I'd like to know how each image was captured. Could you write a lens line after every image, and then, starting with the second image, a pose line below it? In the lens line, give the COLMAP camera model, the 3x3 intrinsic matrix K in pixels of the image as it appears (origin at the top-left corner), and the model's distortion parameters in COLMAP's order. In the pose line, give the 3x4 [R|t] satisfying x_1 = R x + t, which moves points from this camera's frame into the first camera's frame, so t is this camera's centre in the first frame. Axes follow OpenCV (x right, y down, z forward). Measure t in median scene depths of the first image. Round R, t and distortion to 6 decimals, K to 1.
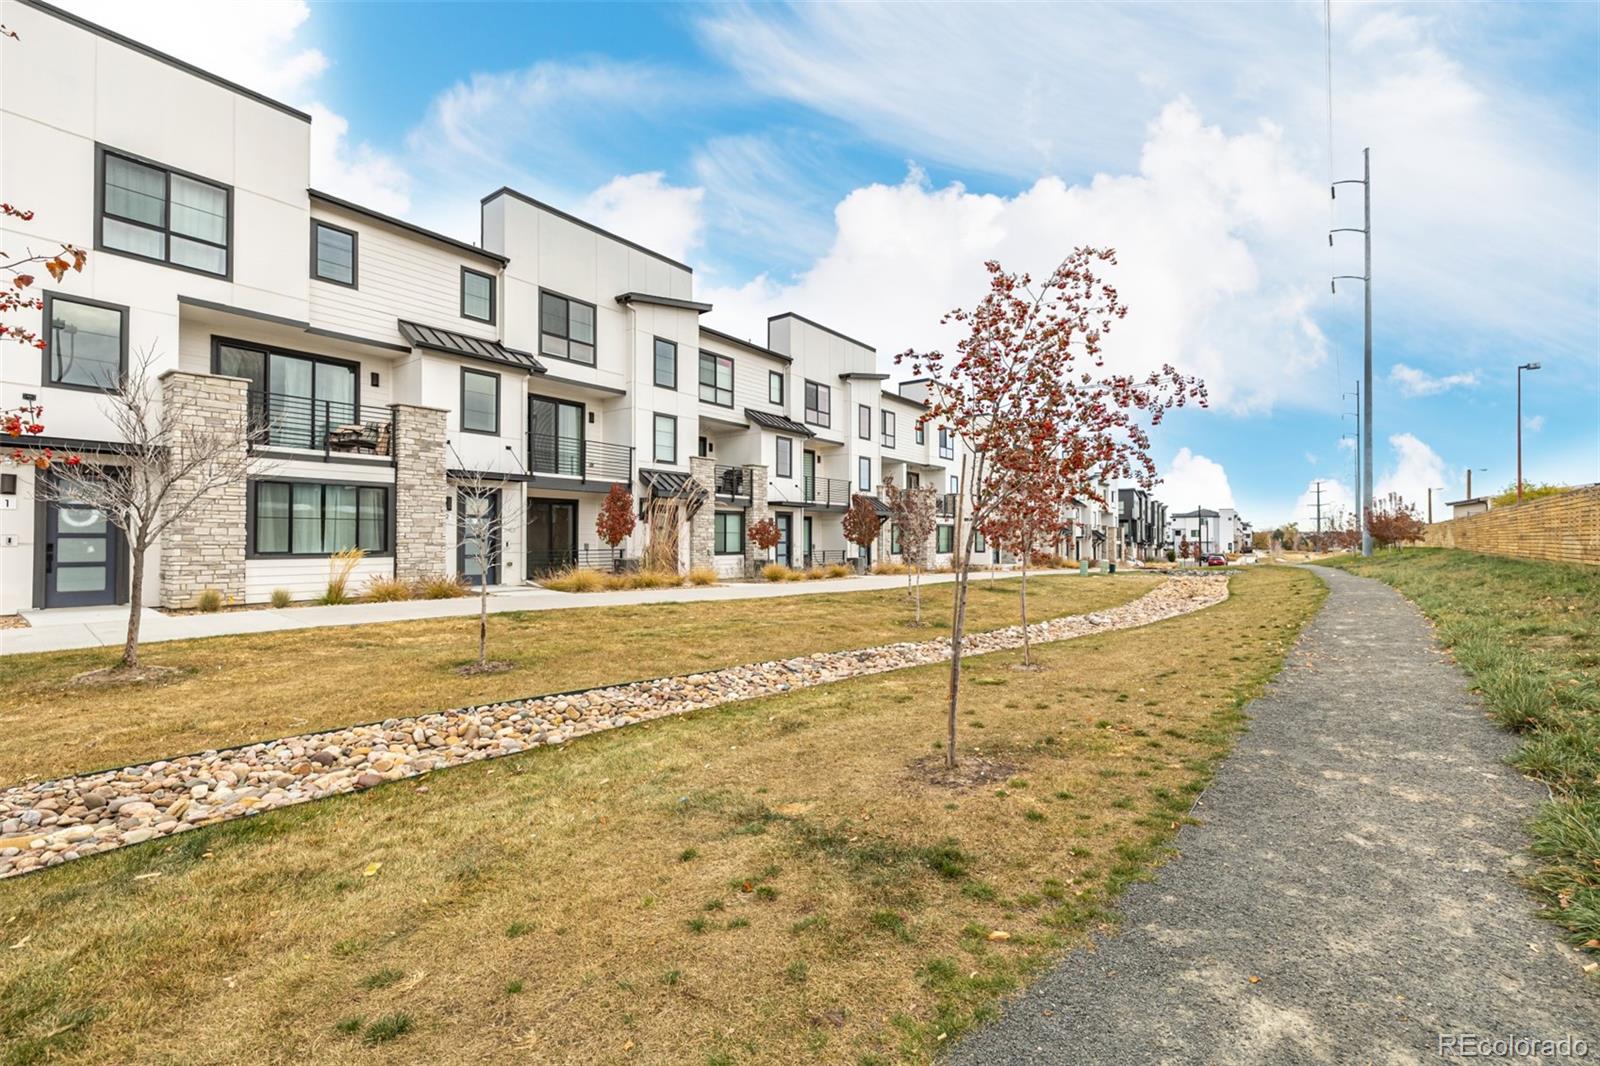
lens RADIAL K [[677.5, 0, 800.0], [0, 677.5, 533.0], [0, 0, 1]] dist [0.000016, 0.000029]
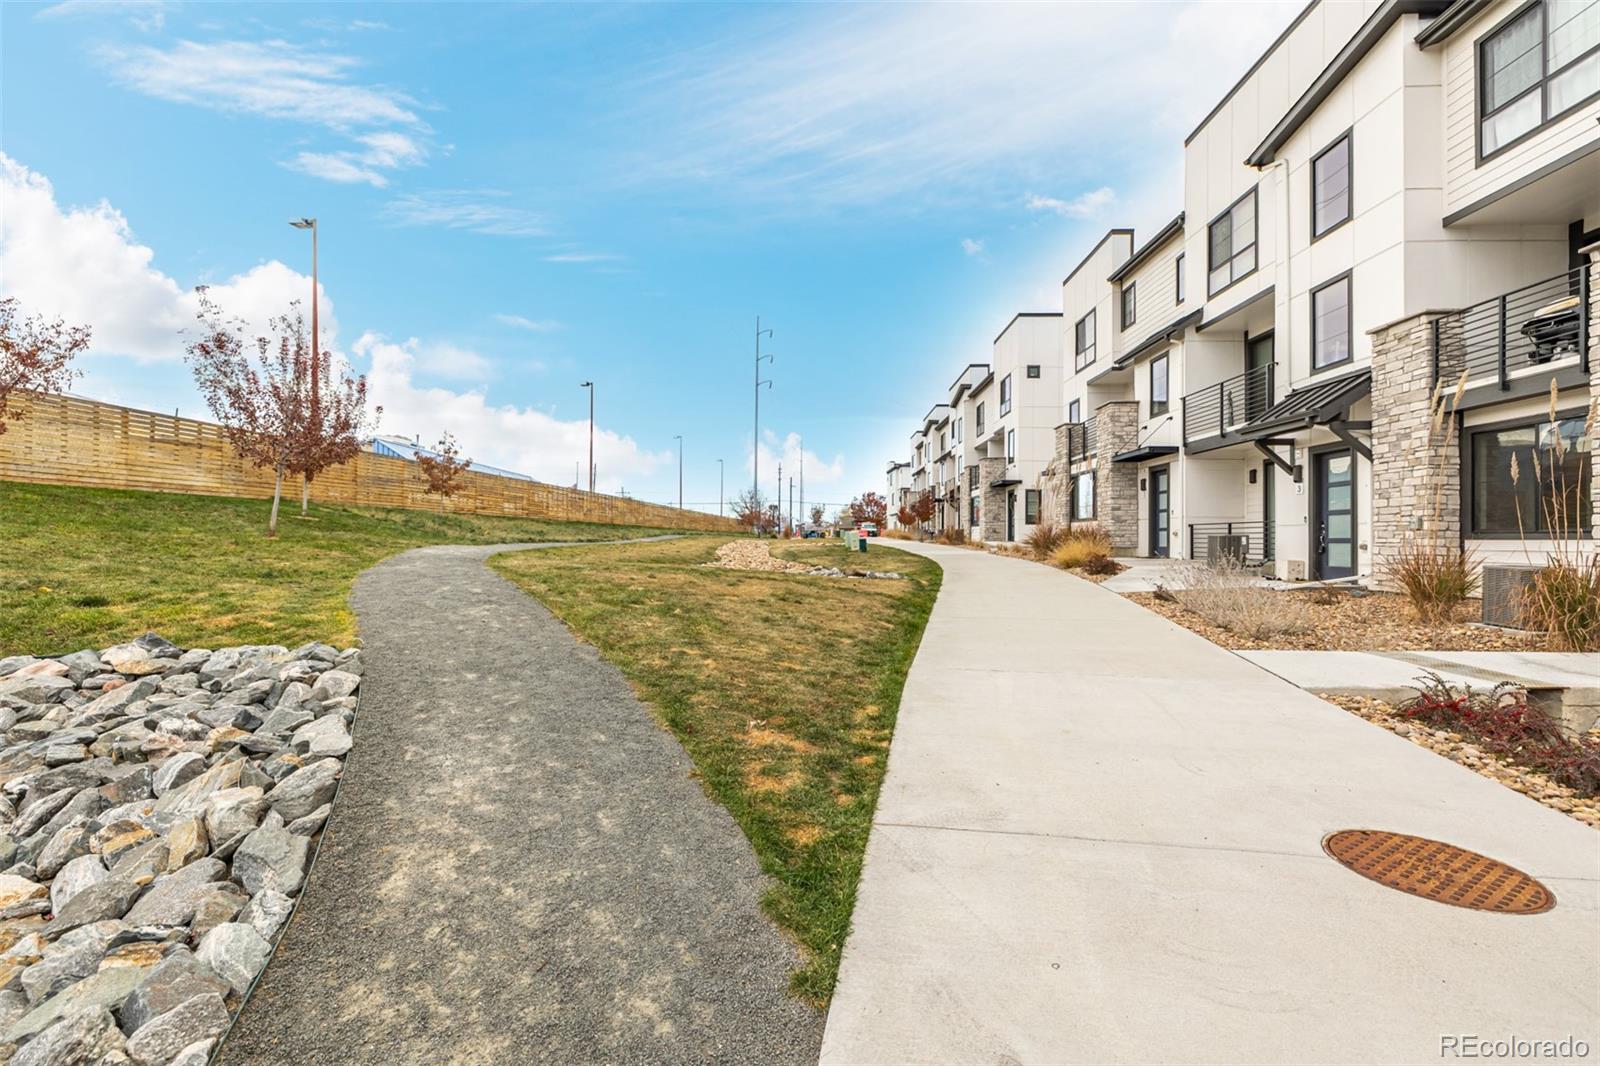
lens RADIAL K [[677.5, 0, 800.0], [0, 677.5, 533.0], [0, 0, 1]] dist [0.000016, 0.000029]
pose [[-0.814258, 0.002167, -0.580500, 0.498338], [0.003880, 0.999991, -0.001711, 0.031799], [0.580491, -0.003645, -0.814259, 1.263358]]
